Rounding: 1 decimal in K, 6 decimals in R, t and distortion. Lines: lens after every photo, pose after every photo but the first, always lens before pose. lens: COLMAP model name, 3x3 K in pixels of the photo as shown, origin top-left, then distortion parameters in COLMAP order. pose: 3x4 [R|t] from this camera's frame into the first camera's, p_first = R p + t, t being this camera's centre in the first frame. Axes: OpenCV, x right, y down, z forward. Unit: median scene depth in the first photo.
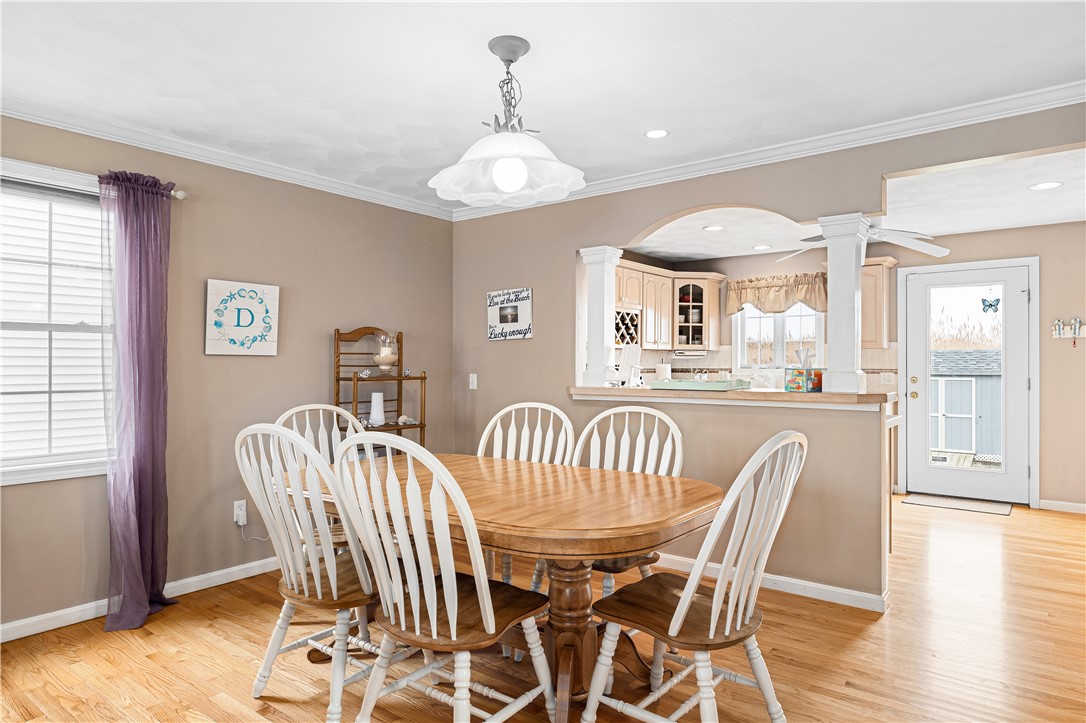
lens RADIAL K [[646.8, 0, 541.6], [0, 646.8, 362.4], [0, 0, 1]] dist [-0.001161, 0.006645]
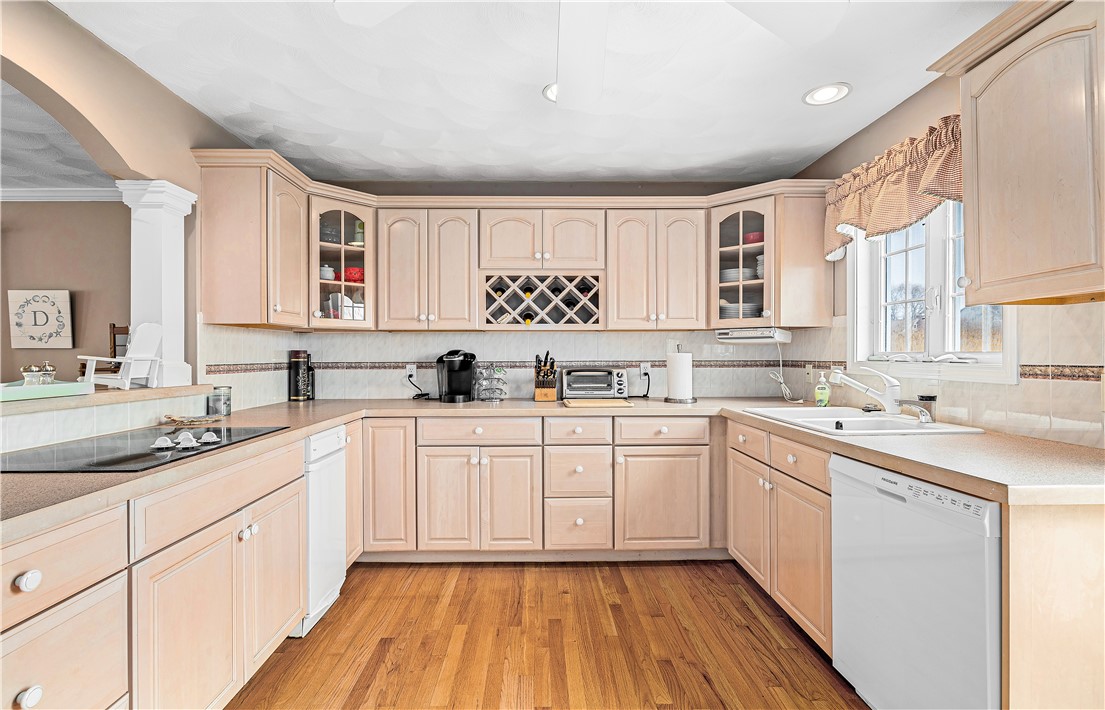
lens RADIAL K [[490.1, 0, 549.3], [0, 490.1, 352.6], [0, 0, 1]] dist [-0.009448, 0.005071]
pose [[0.633239, -0.005507, -0.773936, 0.528660], [0.005806, 0.999980, -0.002365, 0.002812], [0.773934, -0.002996, 0.633259, 0.693437]]
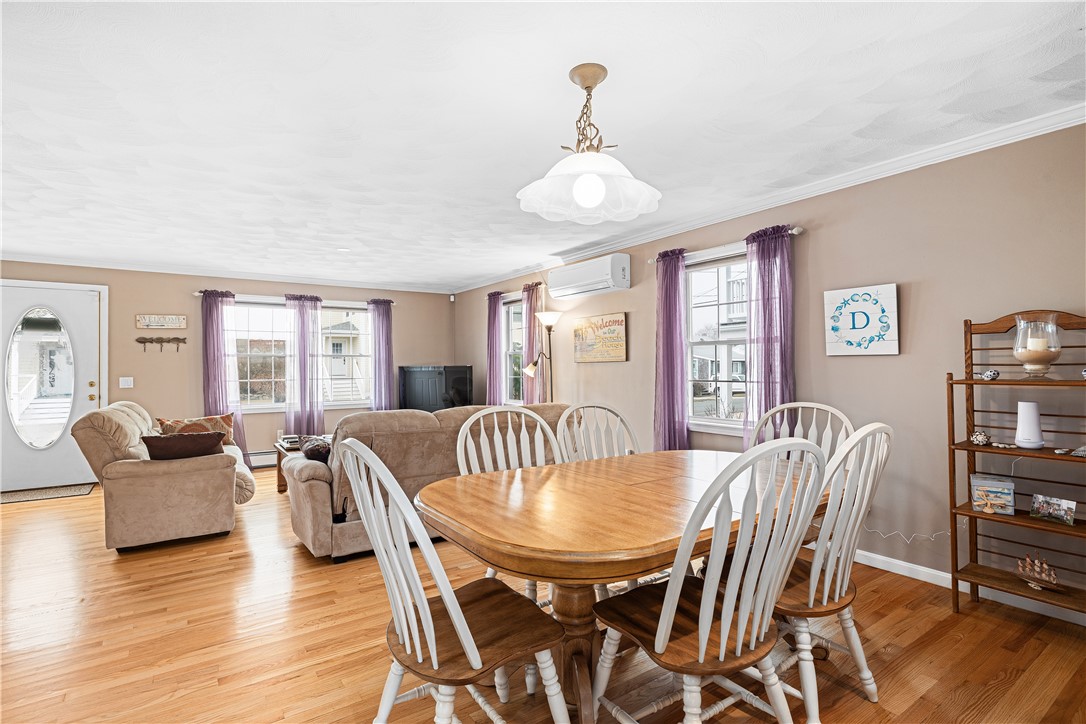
lens RADIAL K [[519.2, 0, 545.4], [0, 519.2, 360.6], [0, 0, 1]] dist [-0.005720, 0.000366]
pose [[-0.289584, -0.007501, -0.957123, 0.304494], [0.010252, 0.999888, -0.010938, 0.001109], [0.957098, -0.012980, -0.289474, 0.447063]]
